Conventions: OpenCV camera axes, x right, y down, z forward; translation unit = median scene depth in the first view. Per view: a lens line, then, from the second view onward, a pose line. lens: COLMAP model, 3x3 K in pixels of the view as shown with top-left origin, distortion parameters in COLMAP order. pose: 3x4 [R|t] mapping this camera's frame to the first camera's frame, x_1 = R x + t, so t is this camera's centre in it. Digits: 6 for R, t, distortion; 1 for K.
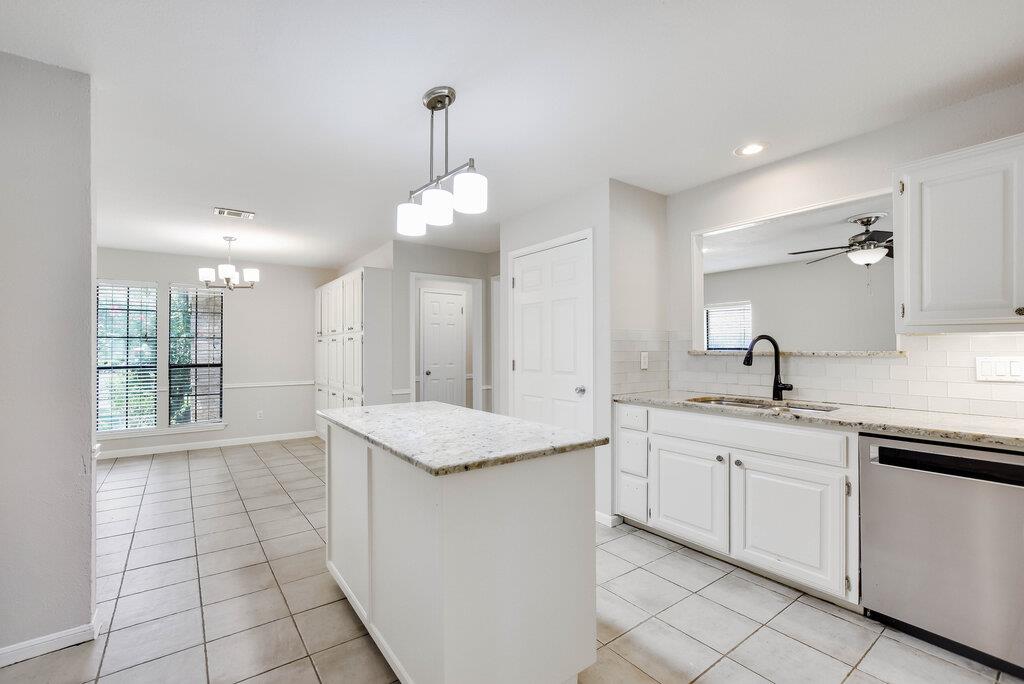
lens RADIAL K [[441.6, 0, 506.8], [0, 441.6, 343.7], [0, 0, 1]] dist [-0.012360, 0.000485]
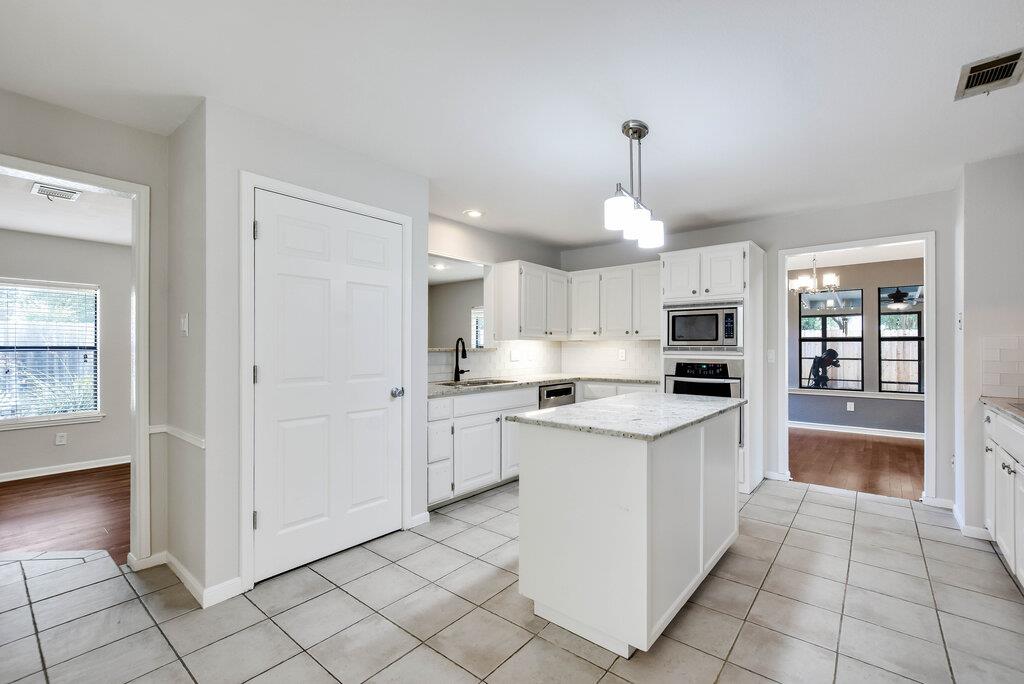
lens RADIAL K [[443.1, 0, 510.5], [0, 443.1, 344.2], [0, 0, 1]] dist [-0.016404, 0.000319]
pose [[-0.247353, 0.009359, 0.968880, -1.024407], [-0.009962, 0.999876, -0.012202, 0.022373], [-0.968874, -0.012670, -0.247229, 1.372146]]
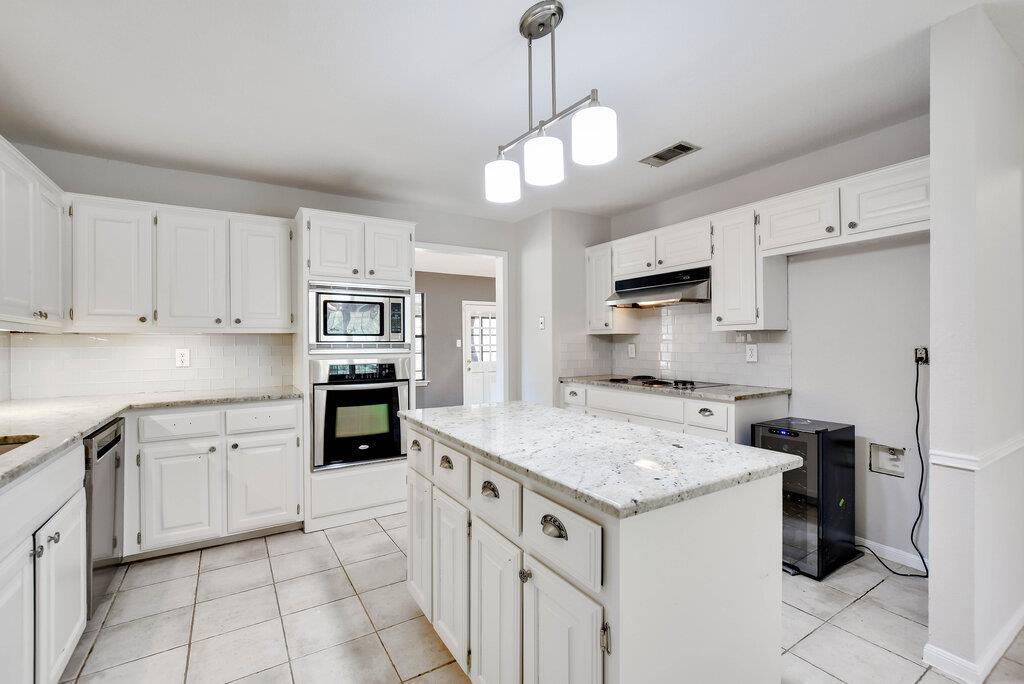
lens RADIAL K [[443.1, 0, 510.5], [0, 443.1, 344.2], [0, 0, 1]] dist [-0.016404, 0.000319]
pose [[-0.997880, 0.009609, 0.064364, -0.123652], [0.009179, 0.999934, -0.006968, 0.020241], [-0.064427, -0.006362, -0.997902, 1.525853]]
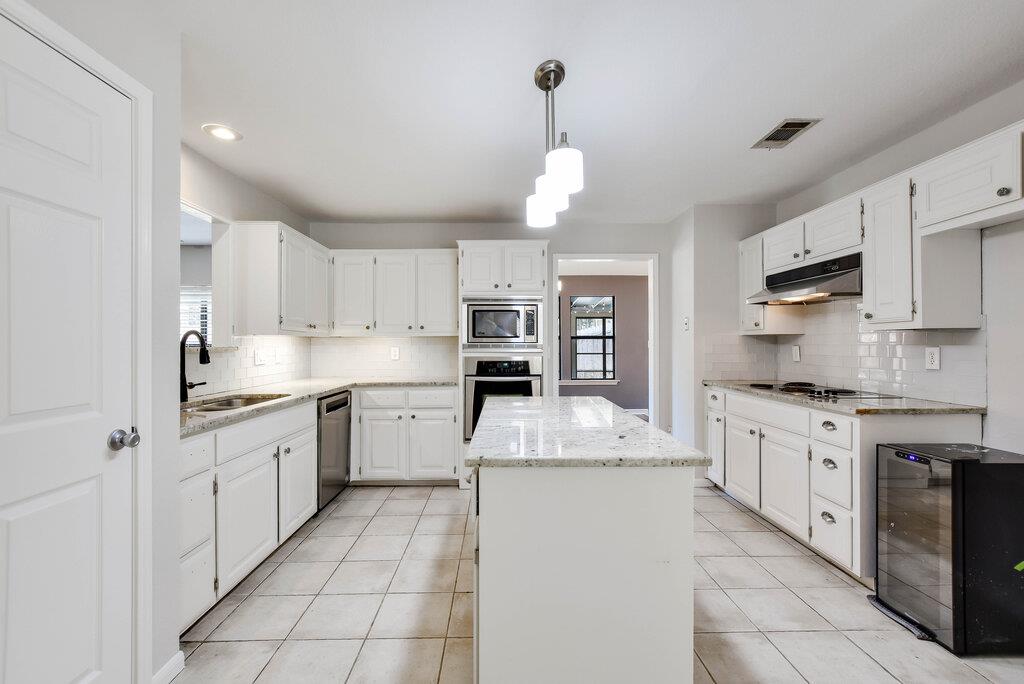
lens RADIAL K [[441.6, 0, 506.8], [0, 441.6, 343.7], [0, 0, 1]] dist [-0.012360, 0.000485]
pose [[-0.819959, 0.006454, 0.572386, -0.524239], [-0.000392, 0.999930, -0.011835, 0.022651], [-0.572422, -0.009928, -0.819899, 1.558621]]
